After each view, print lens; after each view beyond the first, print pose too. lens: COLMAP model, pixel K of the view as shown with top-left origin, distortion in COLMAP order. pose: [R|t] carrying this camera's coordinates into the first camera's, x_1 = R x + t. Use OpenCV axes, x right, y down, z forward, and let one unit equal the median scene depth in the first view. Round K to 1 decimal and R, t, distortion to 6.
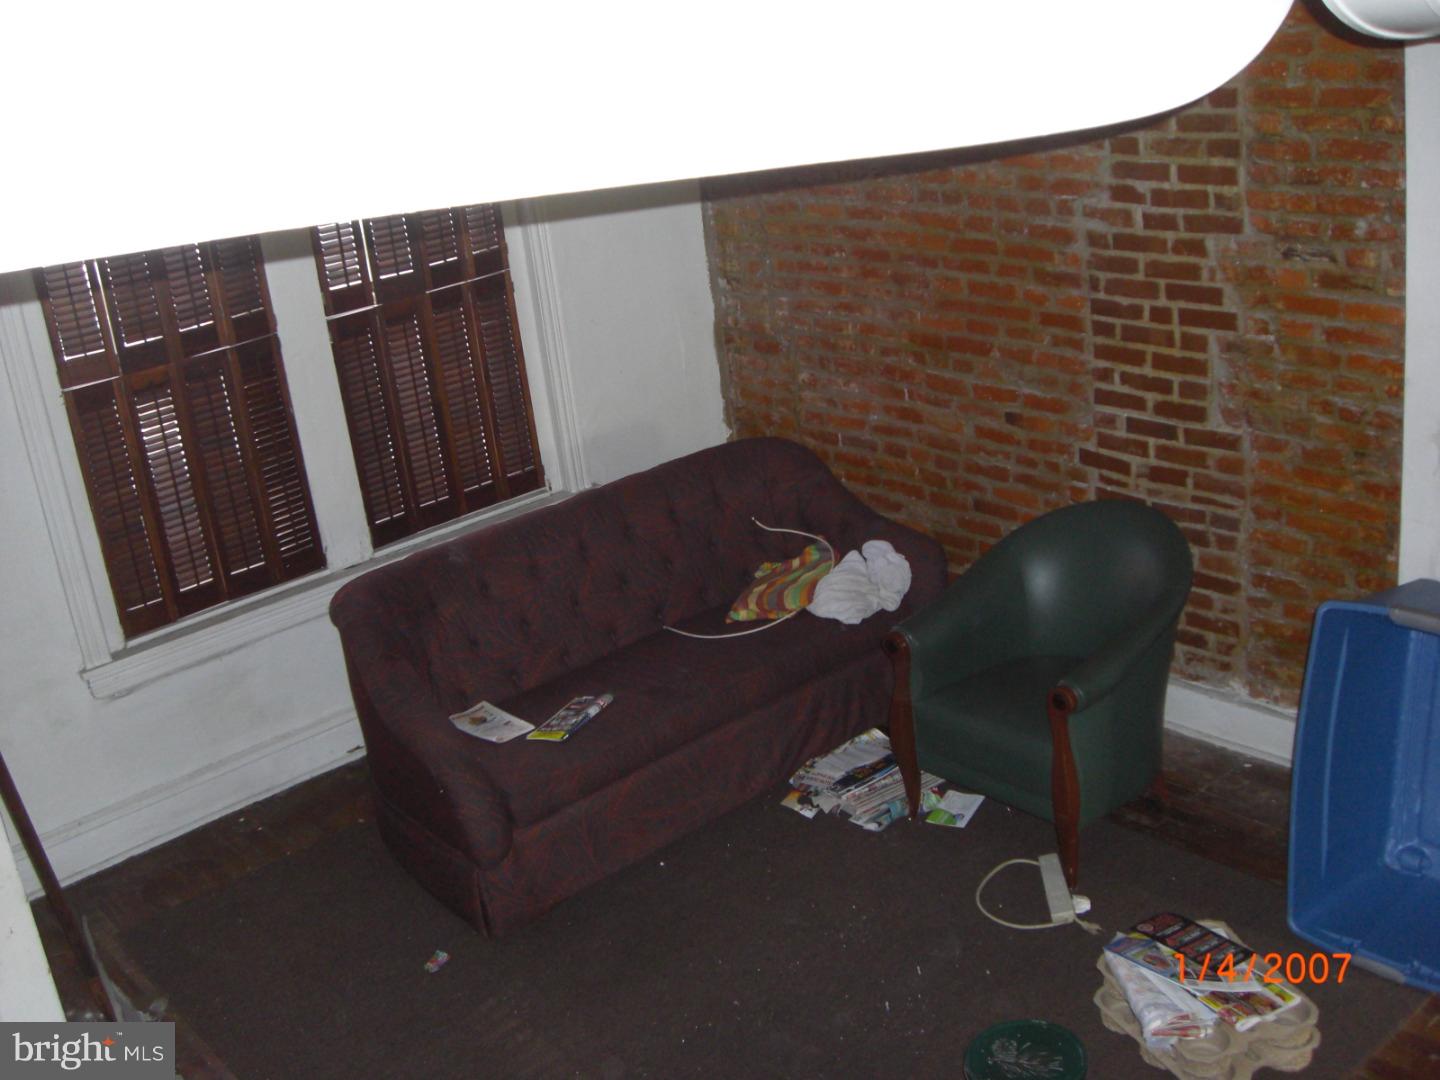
lens RADIAL K [[1606.1, 0, 721.3], [0, 1606.1, 538.9], [0, 0, 1]] dist [-0.139409, 0.000000]
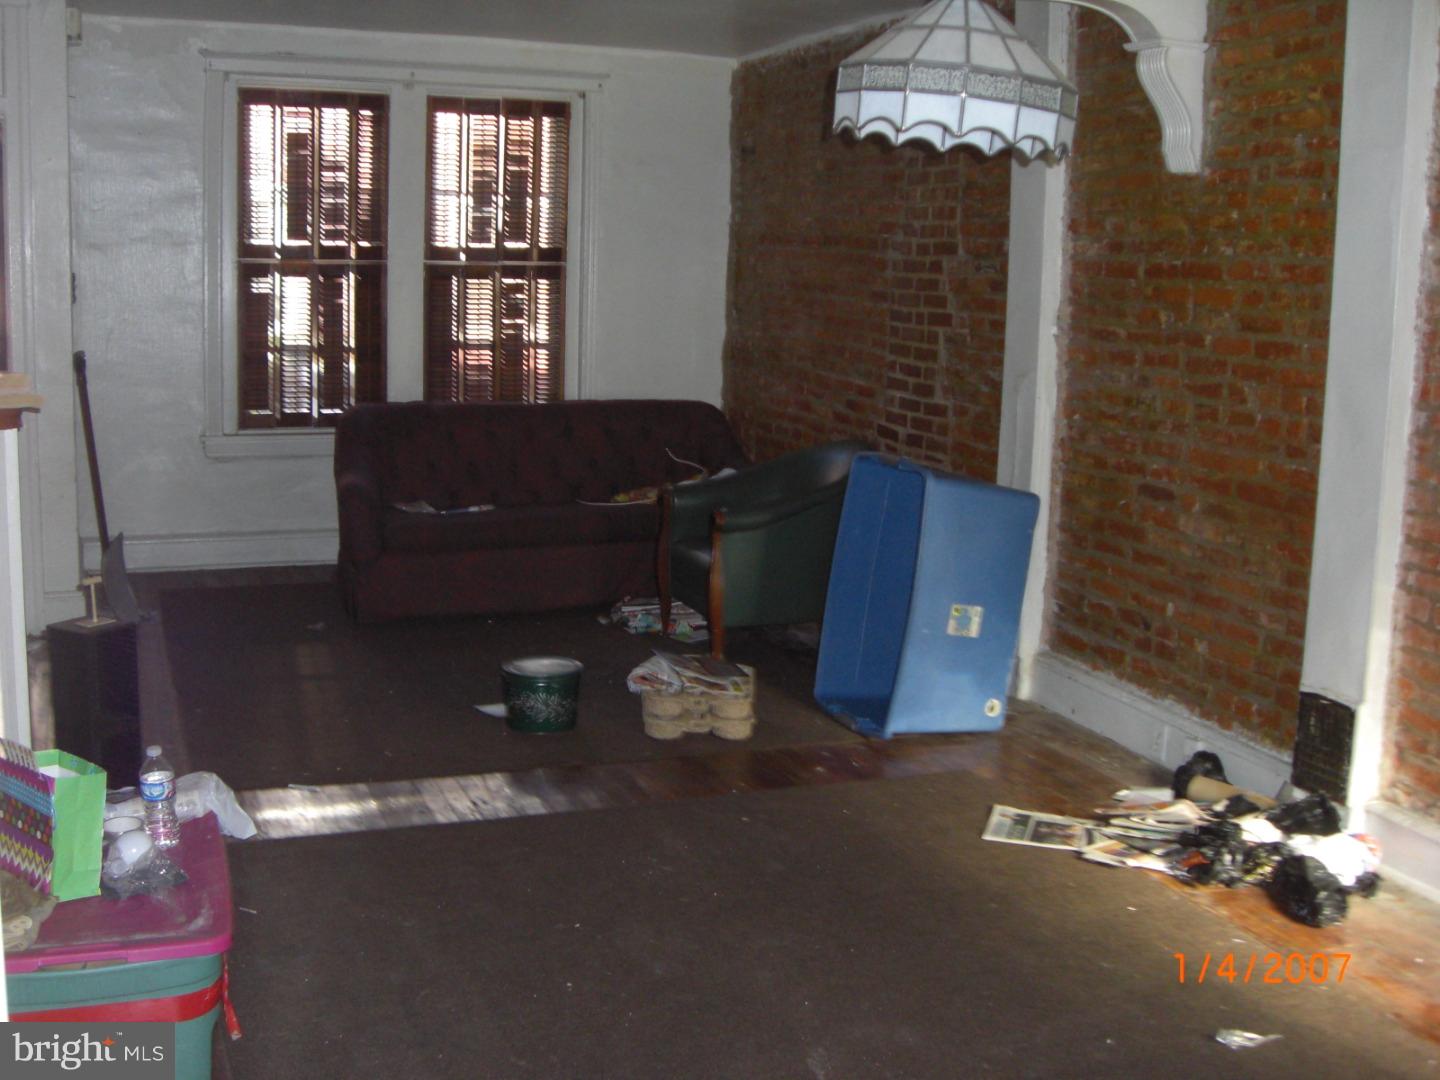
lens RADIAL K [[1606.1, 0, 719.6], [0, 1606.1, 536.7], [0, 0, 1]] dist [-0.139409, 0.000000]
pose [[0.931238, 0.193623, -0.308718, 0.578534], [-0.244236, 0.960356, -0.134408, 0.269379], [0.270455, 0.200566, 0.941609, -0.317762]]
